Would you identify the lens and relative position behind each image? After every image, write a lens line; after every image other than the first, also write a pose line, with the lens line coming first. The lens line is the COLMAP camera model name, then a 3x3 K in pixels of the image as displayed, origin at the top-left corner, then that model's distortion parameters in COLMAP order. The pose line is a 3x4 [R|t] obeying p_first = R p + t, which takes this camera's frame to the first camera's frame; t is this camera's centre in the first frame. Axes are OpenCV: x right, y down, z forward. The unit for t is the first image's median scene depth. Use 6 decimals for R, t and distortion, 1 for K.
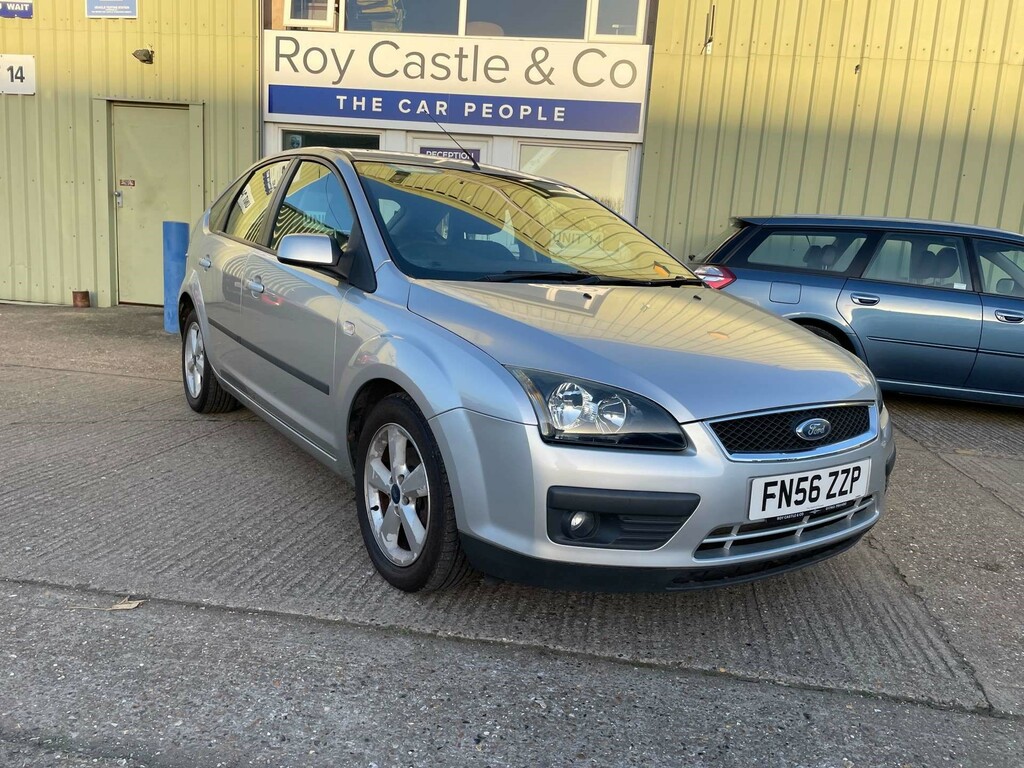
lens RADIAL K [[772.9, 0, 522.1], [0, 772.9, 385.9], [0, 0, 1]] dist [0.077126, -0.098016]
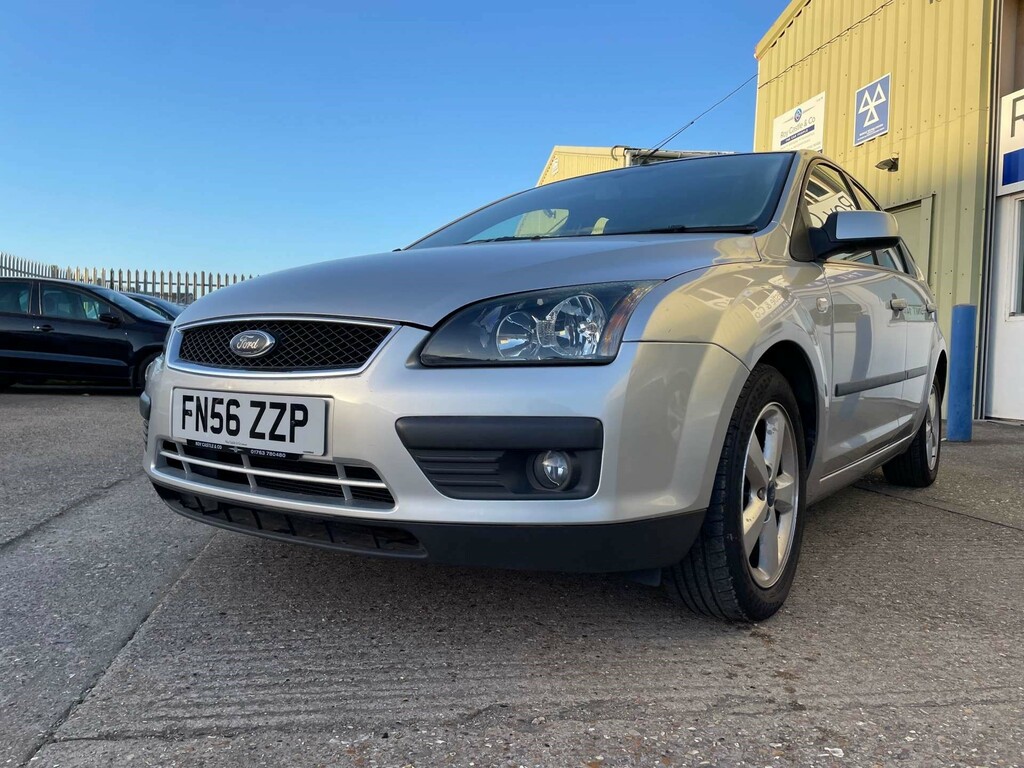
lens RADIAL K [[772.9, 0, 503.9], [0, 772.9, 386.0], [0, 0, 1]] dist [0.077126, -0.098016]
pose [[0.329958, -0.025111, -0.943662, 1.080305], [-0.165309, 0.982662, -0.083950, 0.109568], [0.929409, 0.183695, 0.320086, 0.900333]]
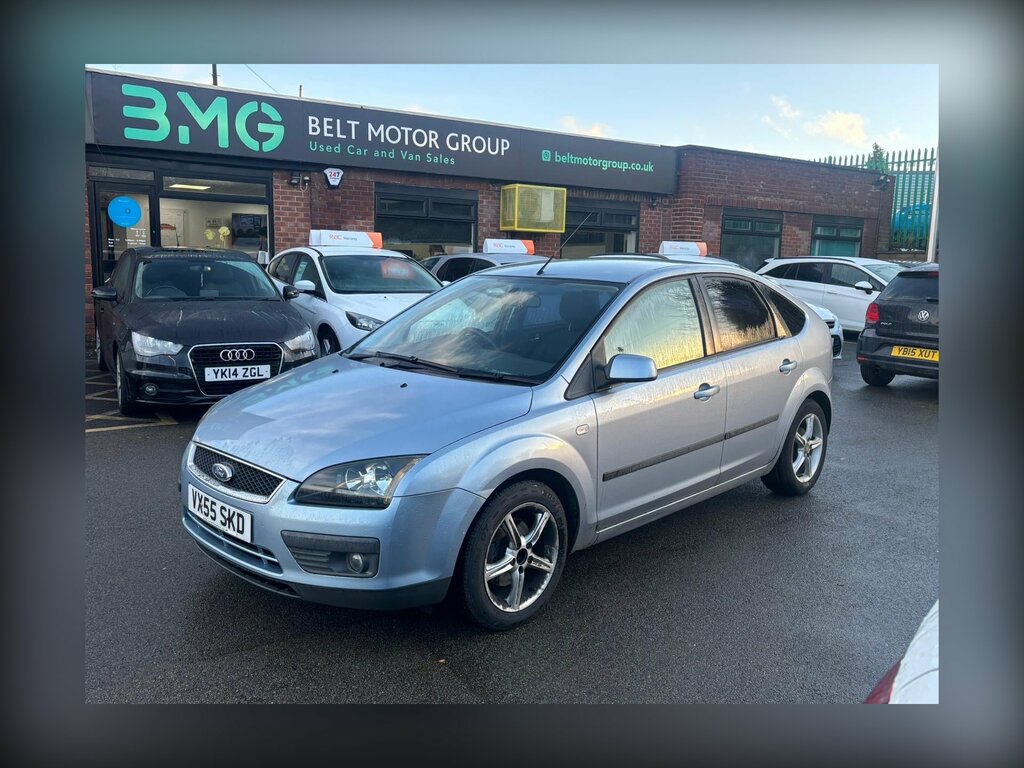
lens RADIAL K [[772.9, 0, 506.6], [0, 772.9, 378.9], [0, 0, 1]] dist [0.077126, -0.098016]
pose [[0.198355, 0.097645, -0.975254, 1.690211], [-0.184861, 0.980894, 0.060611, -0.267798], [0.962539, 0.168264, 0.212615, 1.061213]]
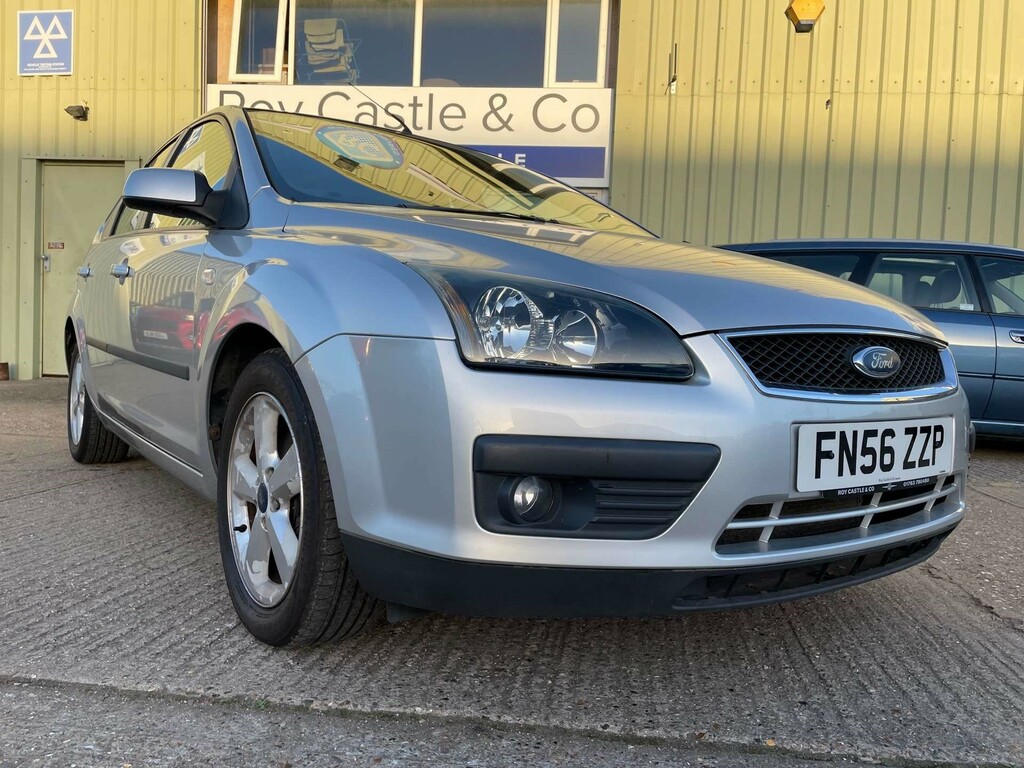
lens RADIAL K [[772.9, 0, 524.7], [0, 772.9, 387.9], [0, 0, 1]] dist [0.077126, -0.098016]
pose [[0.999015, -0.028380, 0.034102, 0.043549], [0.032315, 0.992124, -0.121020, 0.134985], [-0.030399, 0.122003, 0.992064, 0.314075]]
